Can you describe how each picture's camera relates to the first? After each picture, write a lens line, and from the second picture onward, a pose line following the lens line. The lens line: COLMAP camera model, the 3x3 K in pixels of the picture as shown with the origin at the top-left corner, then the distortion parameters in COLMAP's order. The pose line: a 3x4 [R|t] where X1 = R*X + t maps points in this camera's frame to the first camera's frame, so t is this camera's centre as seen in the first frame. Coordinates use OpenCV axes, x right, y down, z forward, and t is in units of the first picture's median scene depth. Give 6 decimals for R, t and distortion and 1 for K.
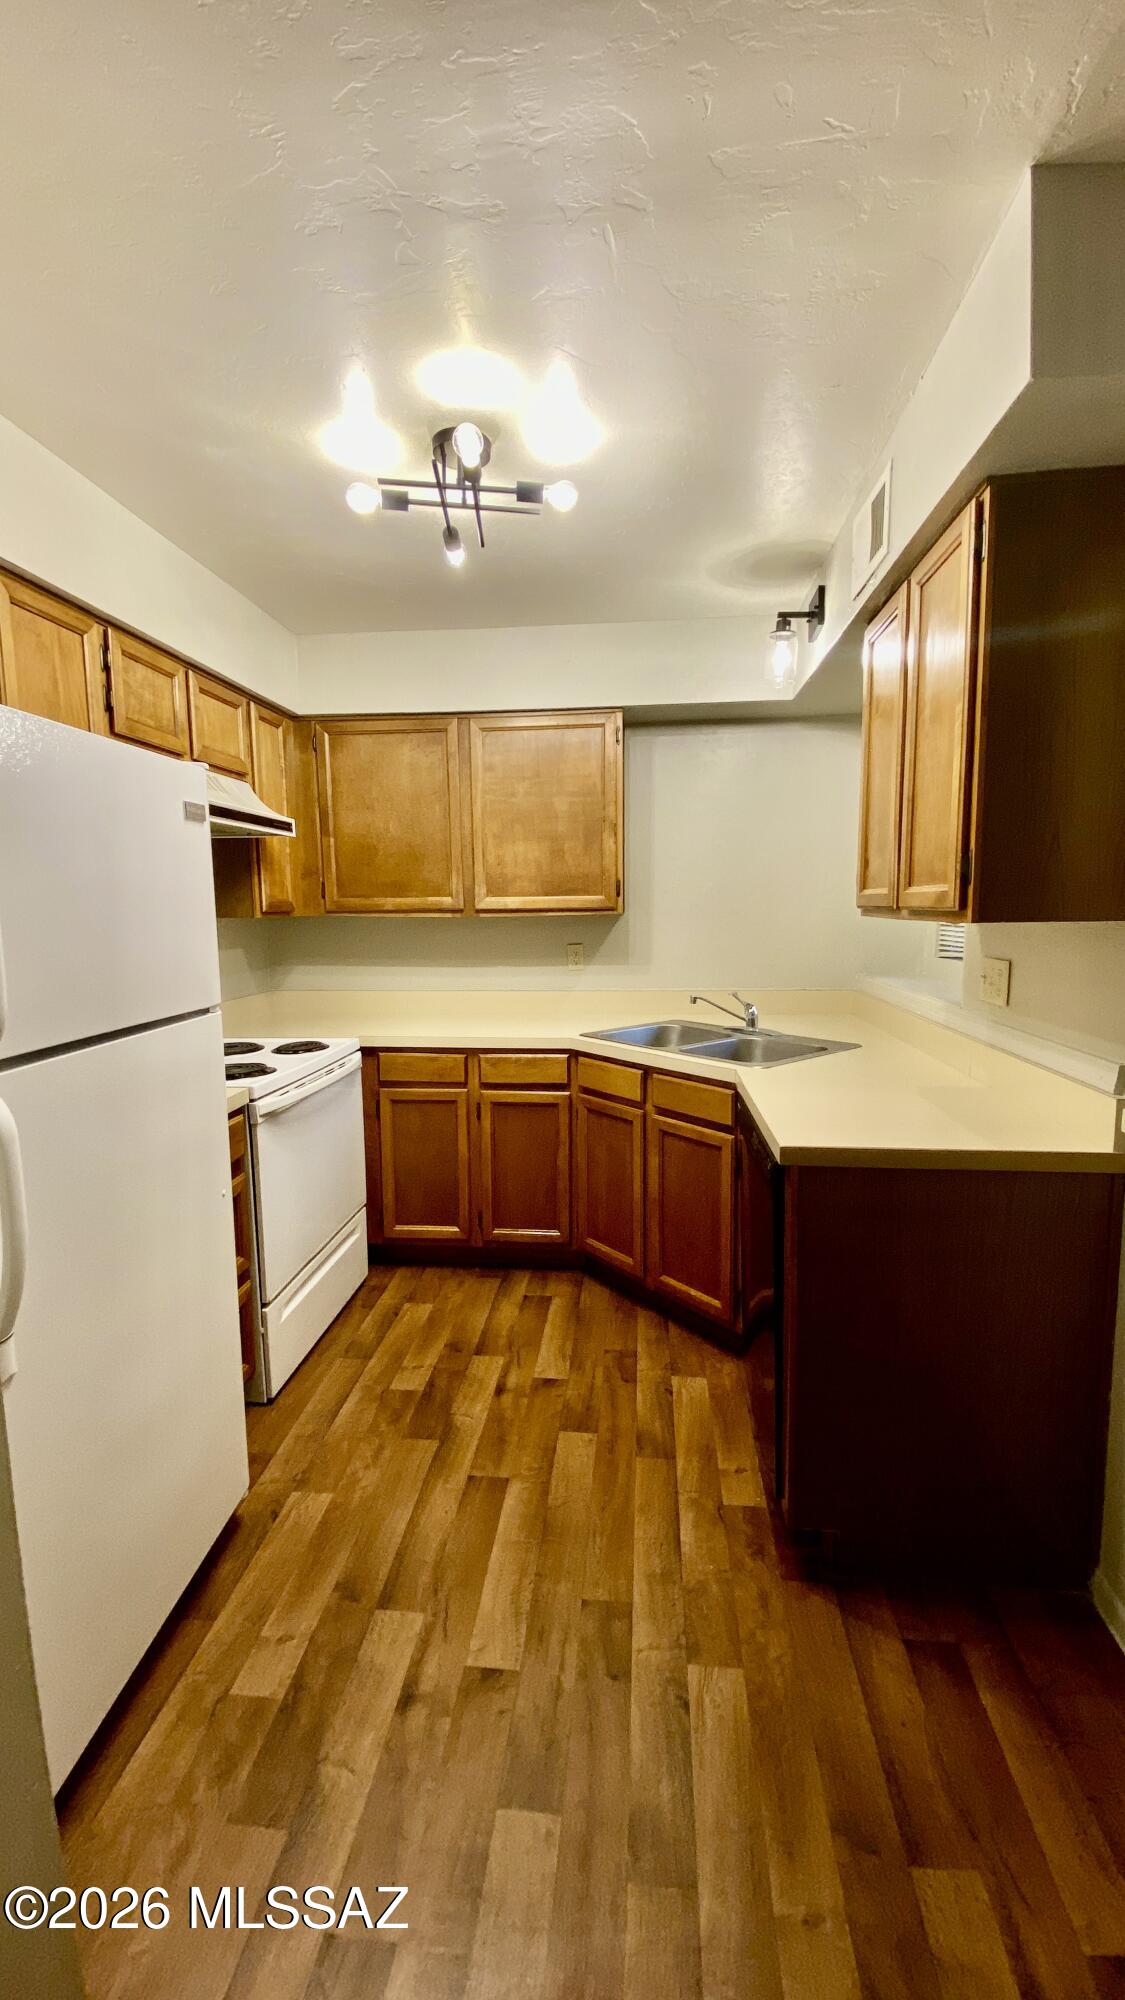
lens RADIAL K [[822.8, 0, 556.5], [0, 822.8, 1004.0], [0, 0, 1]] dist [0.013501, -0.008582]
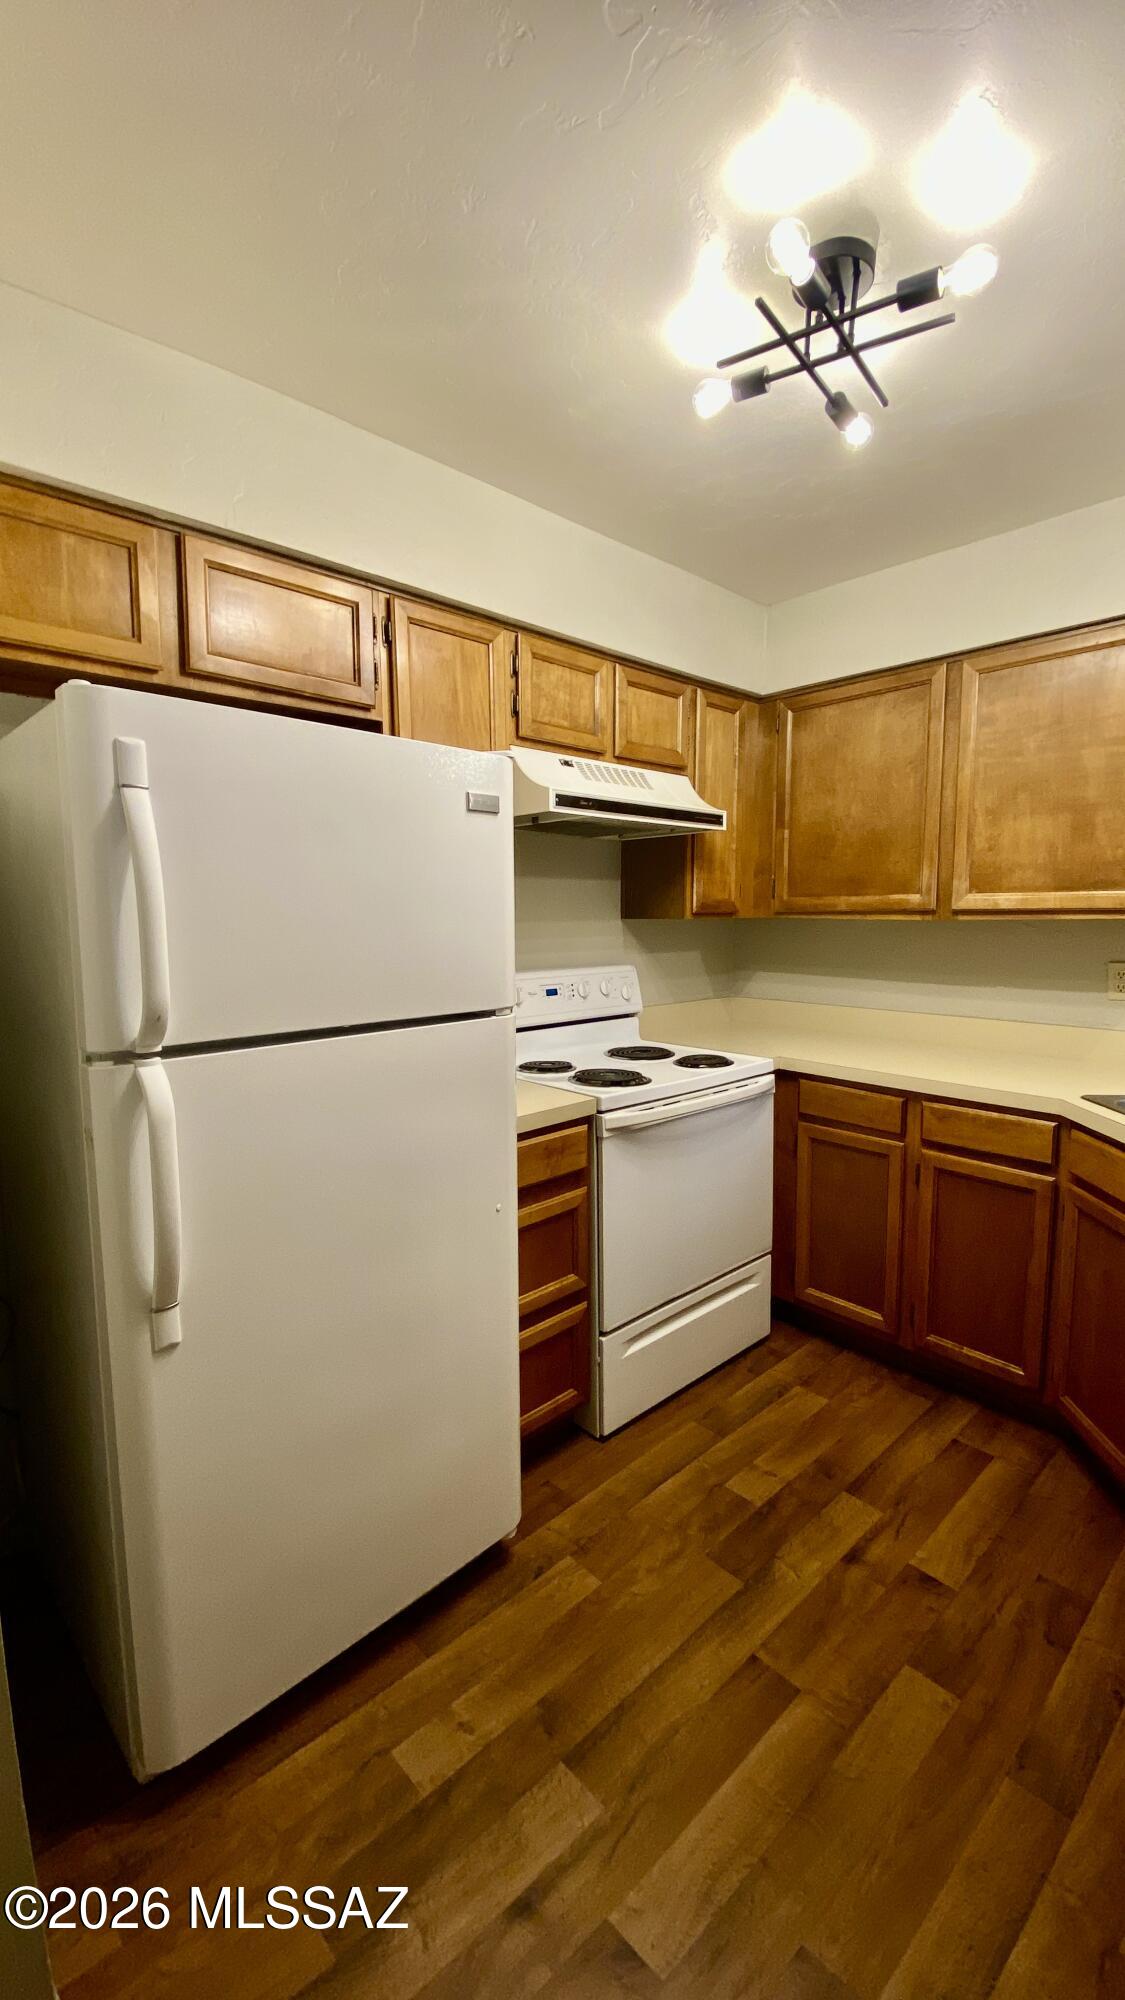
lens RADIAL K [[822.8, 0, 557.1], [0, 822.8, 1002.4], [0, 0, 1]] dist [0.013501, -0.008582]
pose [[0.751598, 0.078507, -0.654932, 0.164391], [-0.081452, 0.996339, 0.025959, -0.024589], [0.654573, 0.033835, 0.755242, 0.225320]]
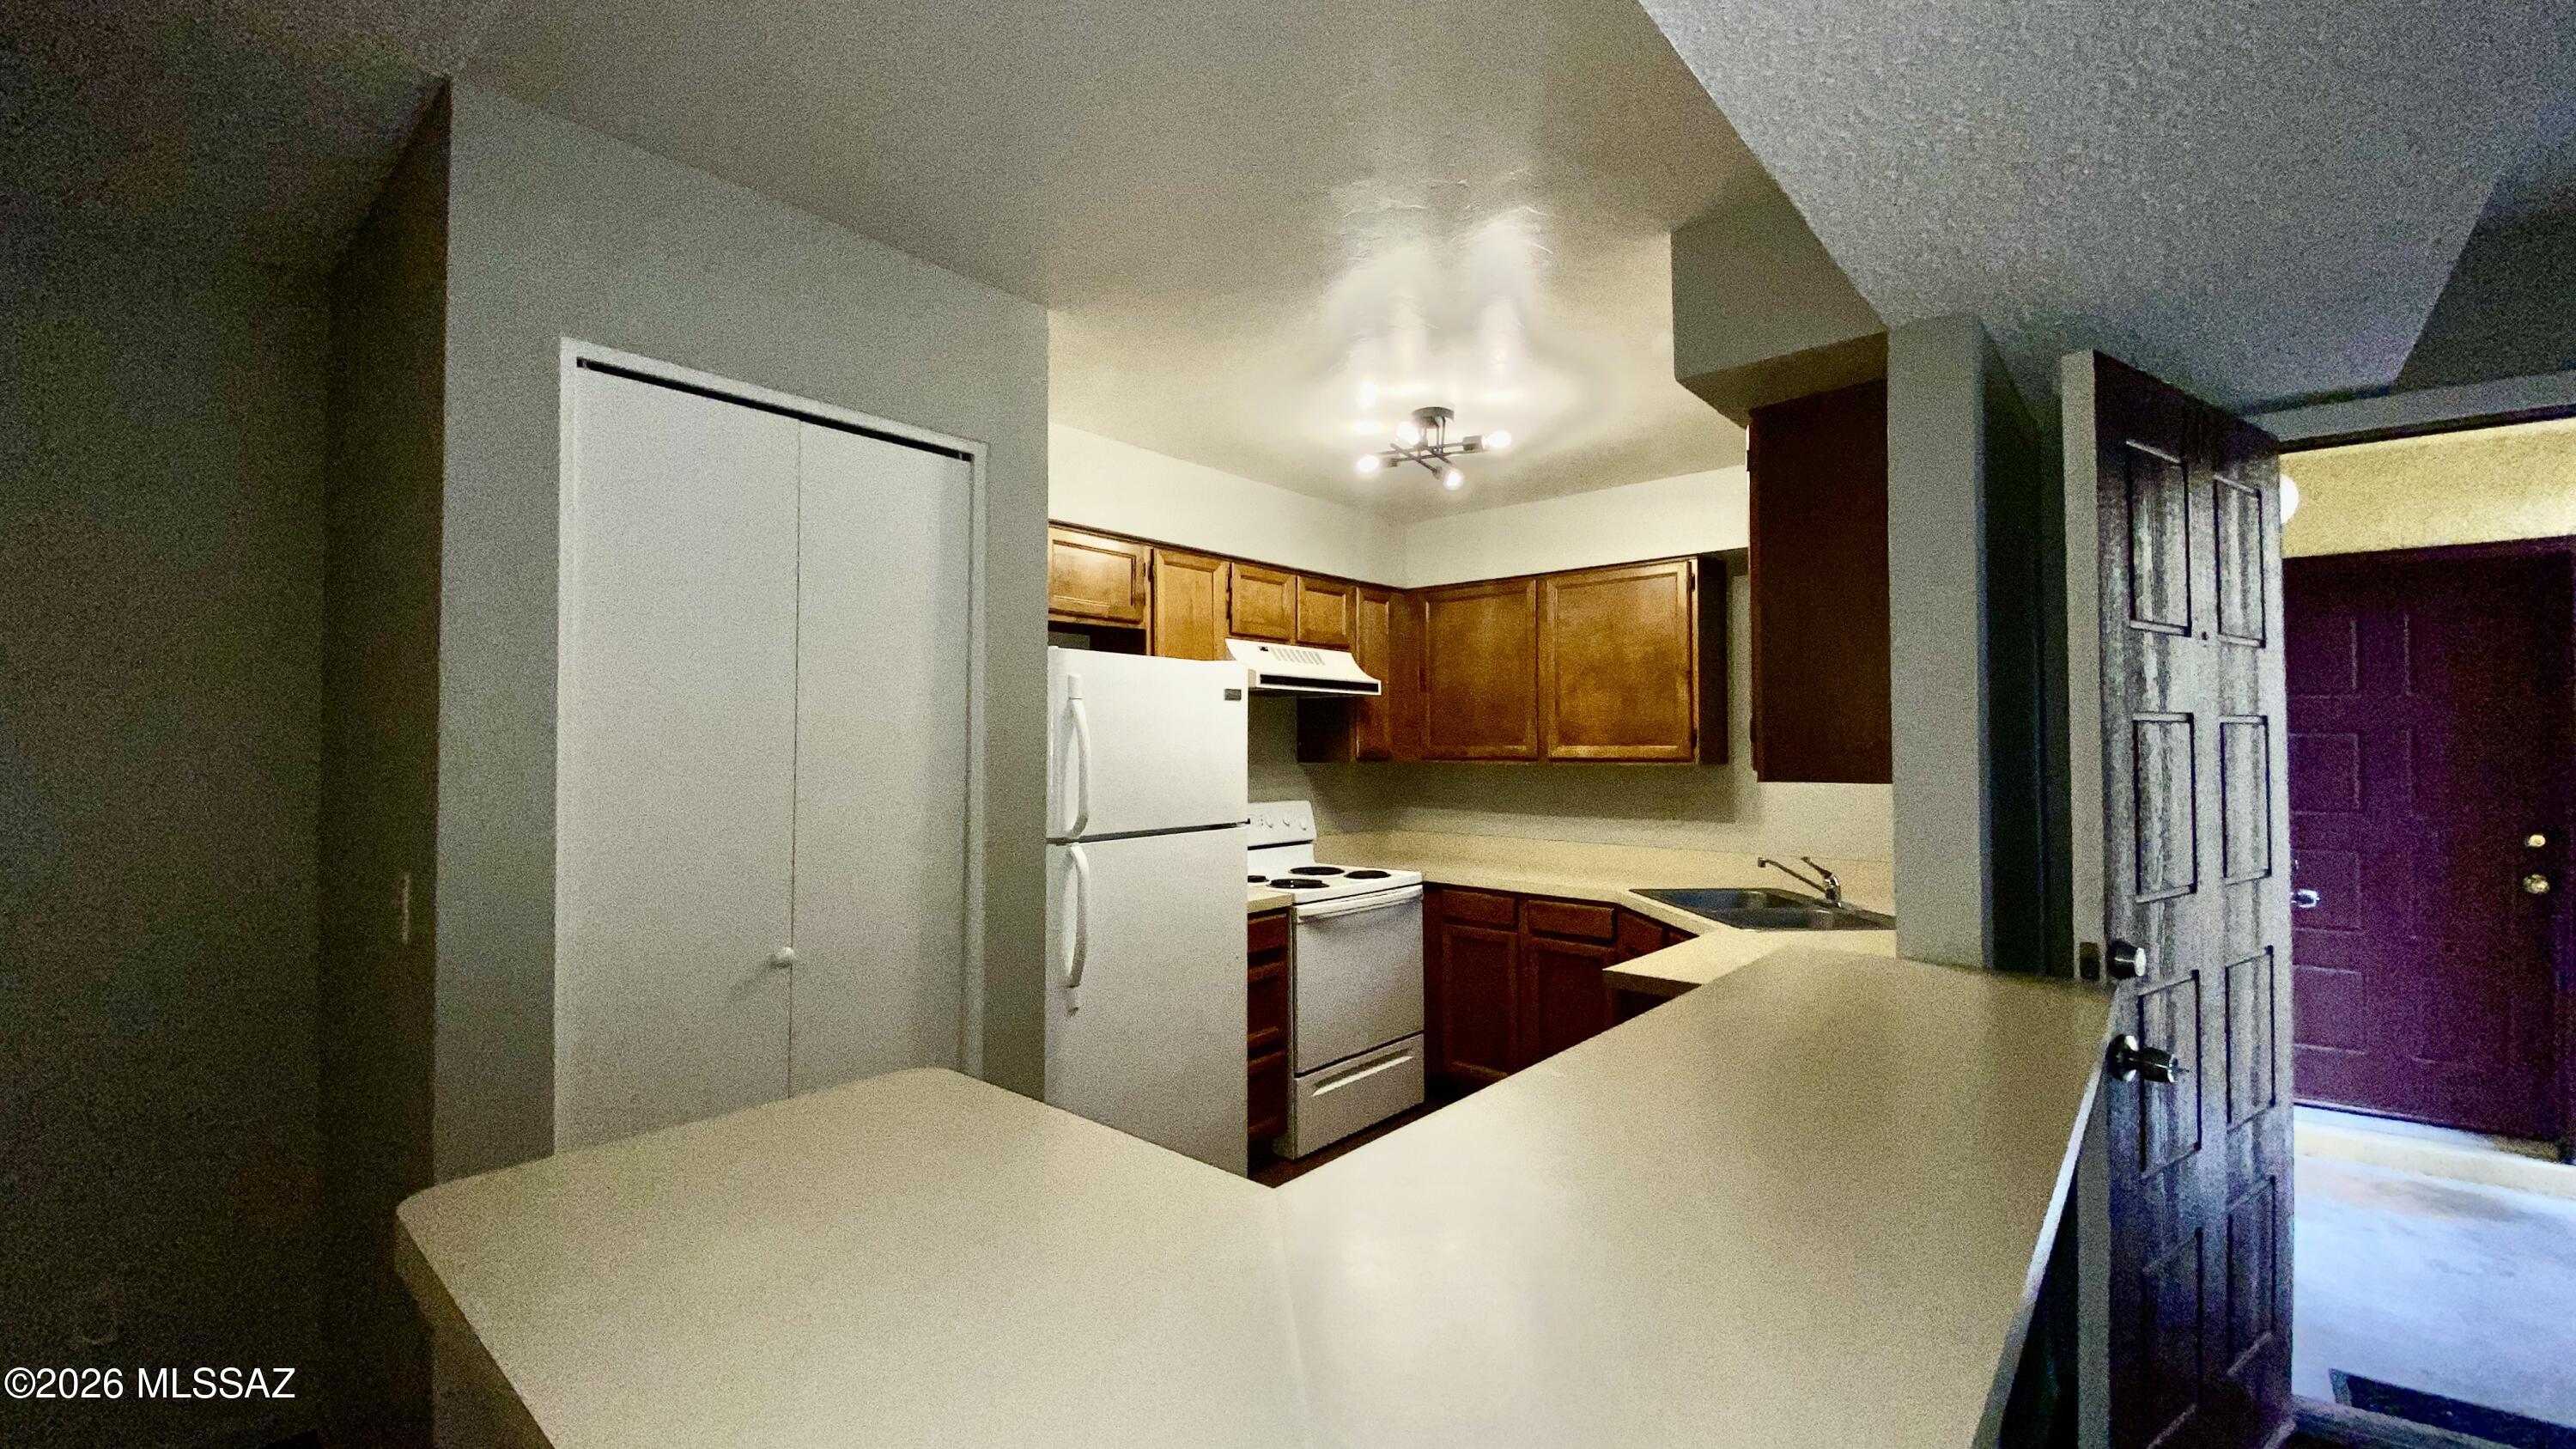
lens RADIAL K [[1059.9, 0, 1250.2], [0, 1059.9, 702.5], [0, 0, 1]] dist [0.013501, -0.008582]
pose [[0.799787, -0.013424, -0.600134, 0.487887], [-0.079622, 0.988544, -0.128223, 0.018763], [0.594980, 0.150335, 0.789556, -0.336752]]
